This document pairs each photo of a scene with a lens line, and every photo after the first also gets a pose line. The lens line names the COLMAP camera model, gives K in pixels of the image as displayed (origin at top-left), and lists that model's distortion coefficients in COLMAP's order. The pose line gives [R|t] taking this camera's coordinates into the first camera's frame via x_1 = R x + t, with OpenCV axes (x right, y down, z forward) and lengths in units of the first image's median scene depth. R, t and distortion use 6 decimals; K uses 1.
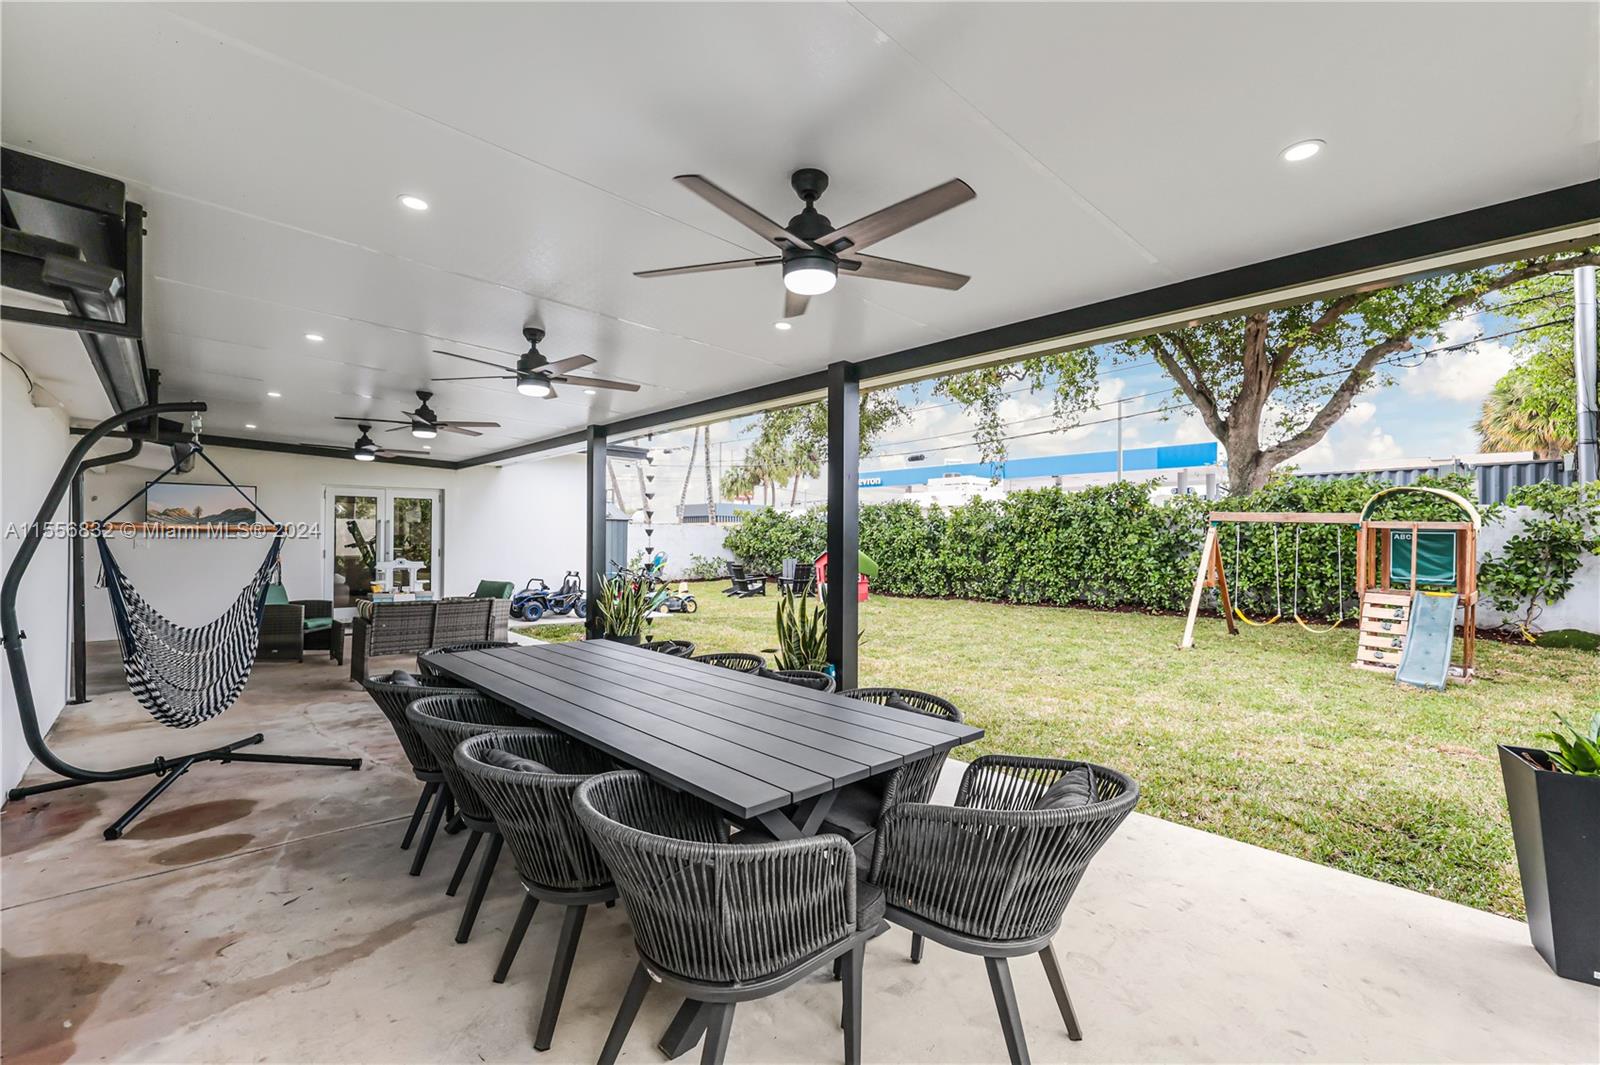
lens RADIAL K [[680.7, 0, 801.0], [0, 680.7, 533.9], [0, 0, 1]] dist [-0.005304, -0.000057]
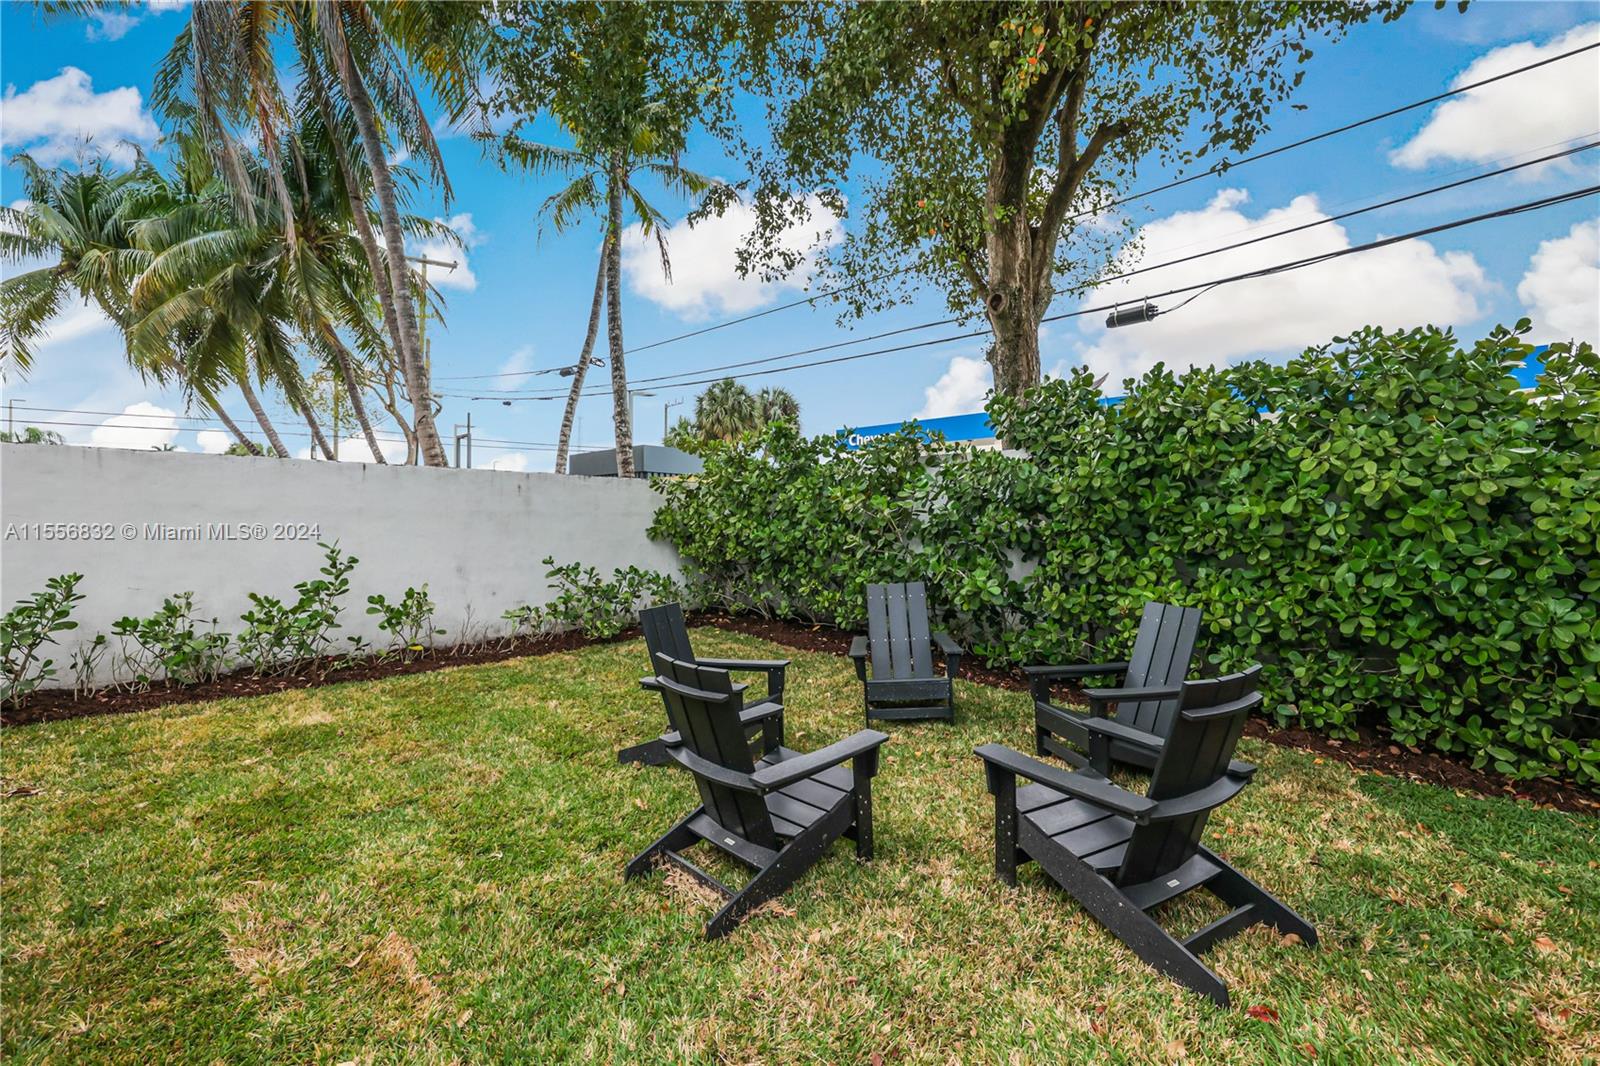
lens RADIAL K [[680.7, 0, 797.5], [0, 680.7, 528.8], [0, 0, 1]] dist [-0.005304, -0.000057]
pose [[0.997626, -0.002326, 0.068820, -0.062572], [0.001682, 0.999954, 0.009402, 0.011729], [-0.068839, -0.009264, 0.997585, 0.650396]]
